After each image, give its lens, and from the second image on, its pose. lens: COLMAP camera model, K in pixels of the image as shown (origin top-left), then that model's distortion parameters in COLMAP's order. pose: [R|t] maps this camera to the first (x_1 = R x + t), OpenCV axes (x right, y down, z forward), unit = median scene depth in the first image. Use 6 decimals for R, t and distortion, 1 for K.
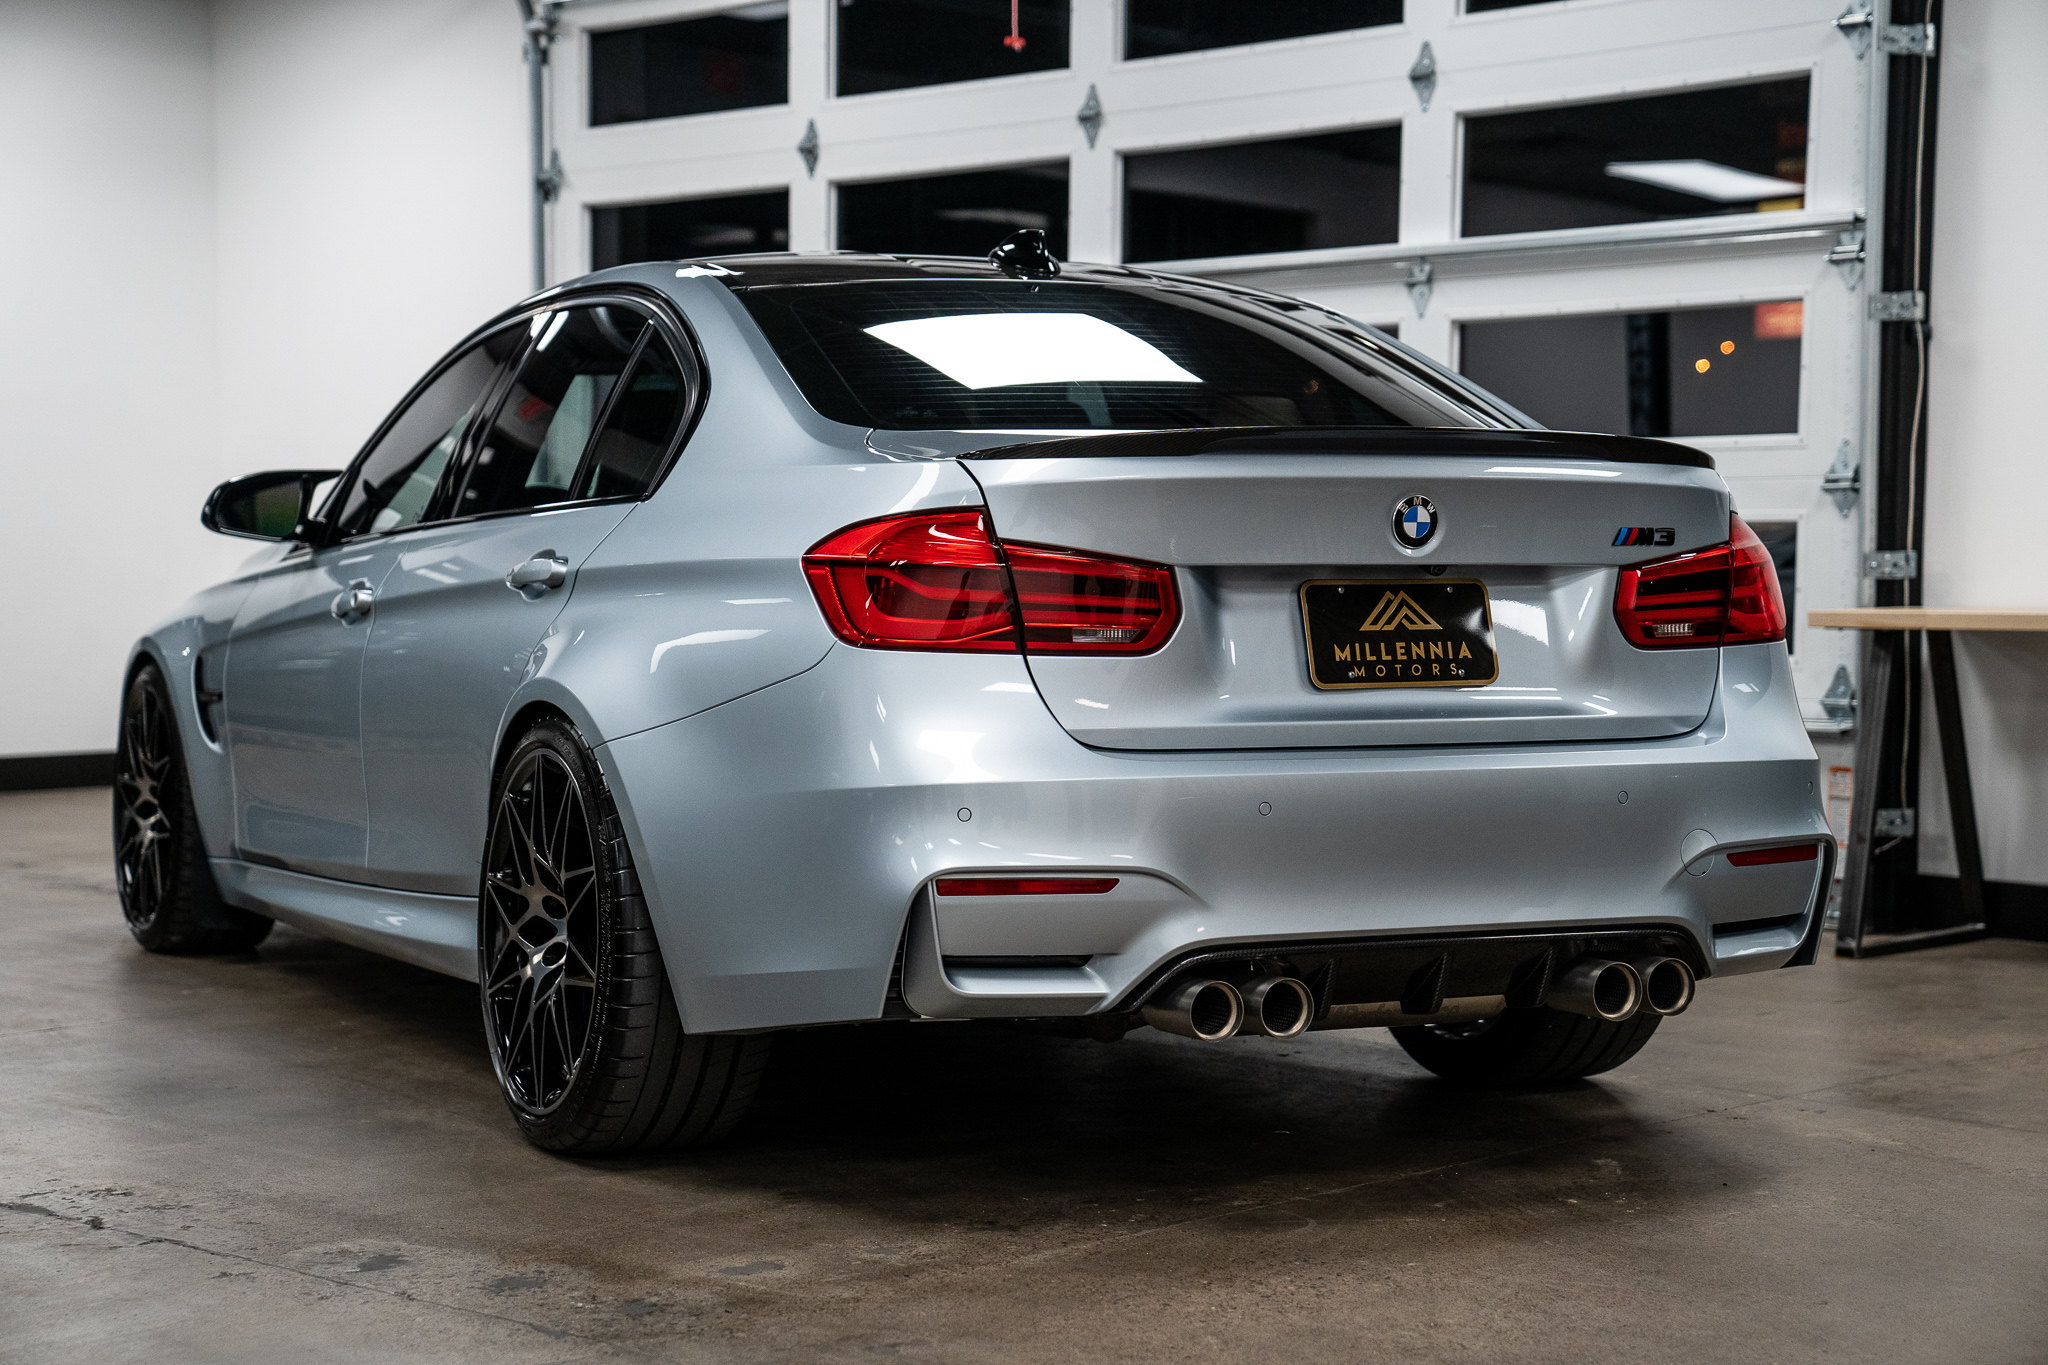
lens RADIAL K [[3403.2, 0, 1006.0], [0, 3403.2, 678.9], [0, 0, 1]] dist [0.270388, 0.000000]
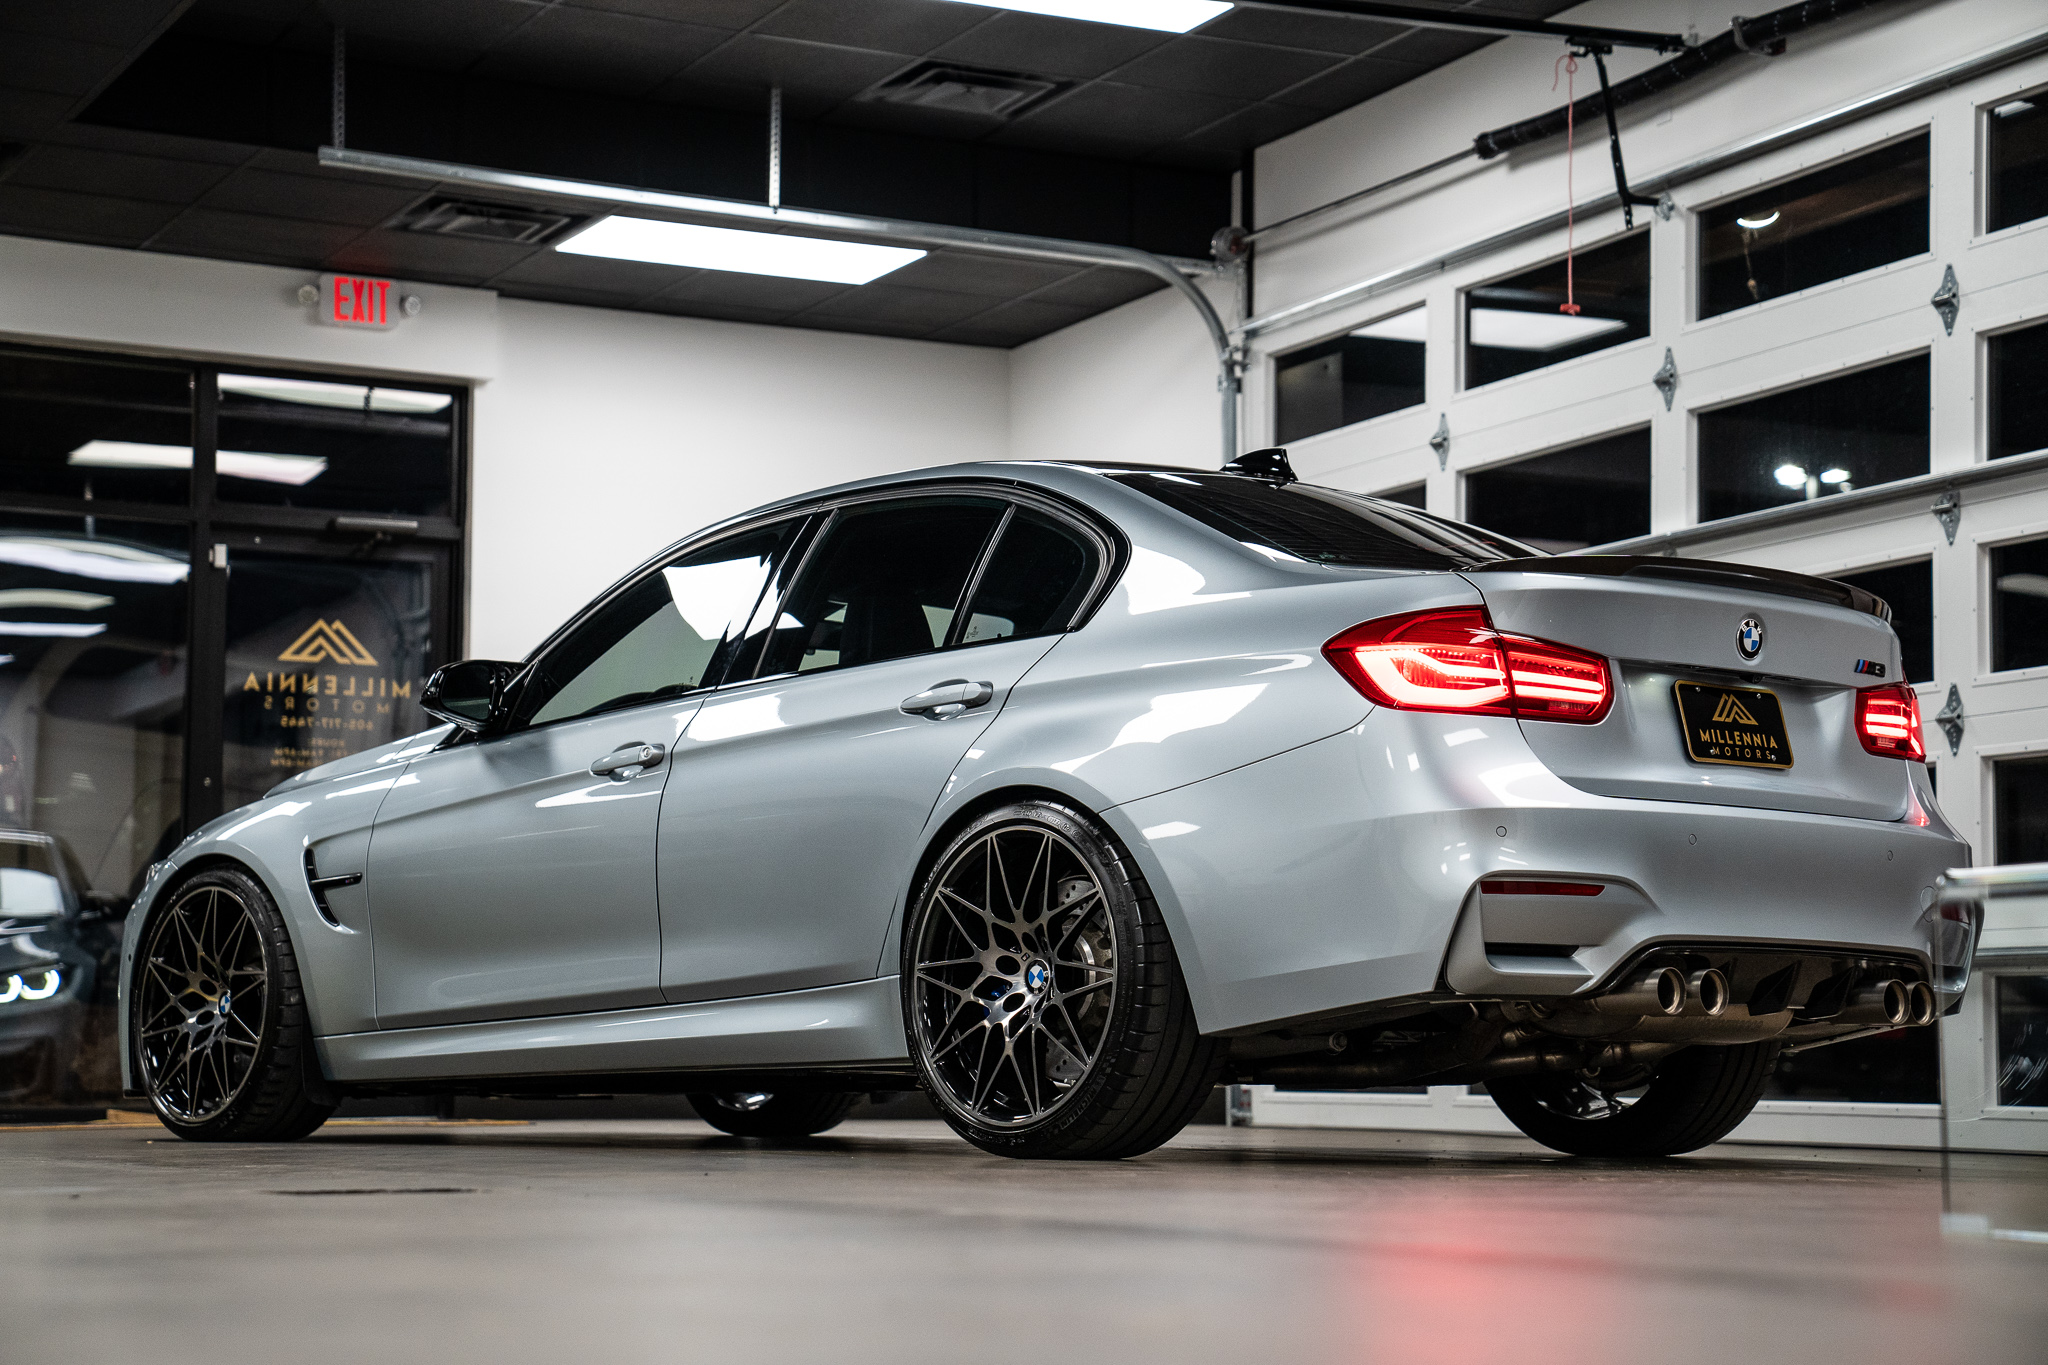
lens RADIAL K [[3829.3, 0, 1021.7], [0, 3829.3, 679.2], [0, 0, 1]] dist [0.364131, 0.000000]
pose [[0.958302, 0.031323, 0.284035, -0.569814], [0.009229, 0.990063, -0.140323, 0.175272], [-0.285608, 0.137093, 0.948490, -0.336598]]
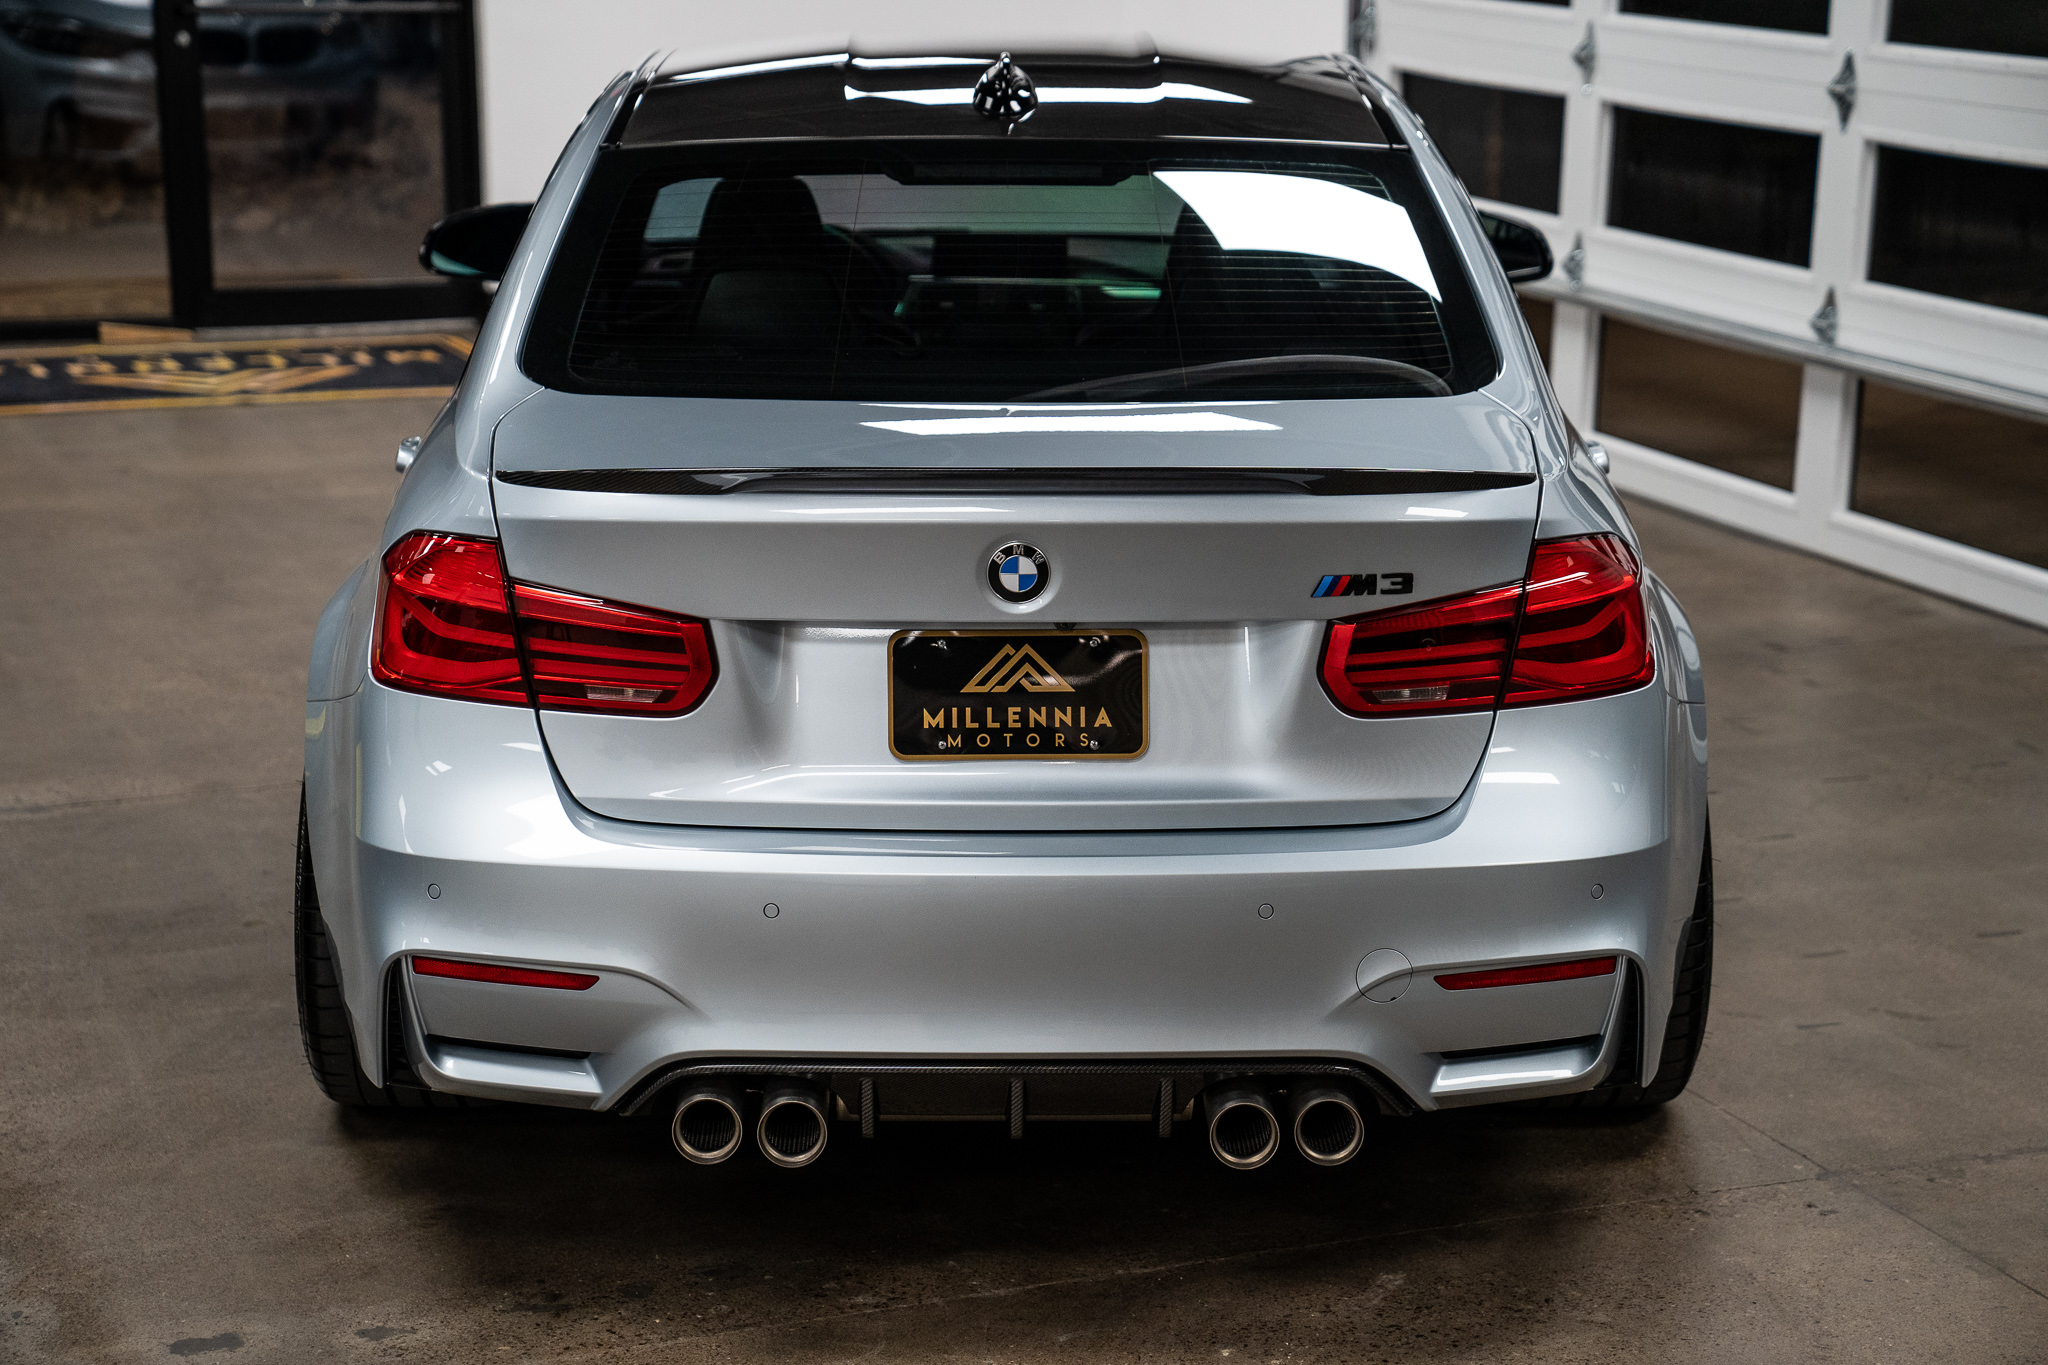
lens RADIAL K [[3946.3, 0, 1015.5], [0, 3946.3, 700.2], [0, 0, 1]] dist [0.375613, 0.000000]
pose [[0.903833, 0.100131, -0.416004, 0.521489], [-0.017510, 0.980074, 0.197858, -0.205546], [0.427526, -0.171546, 0.887577, 0.130007]]
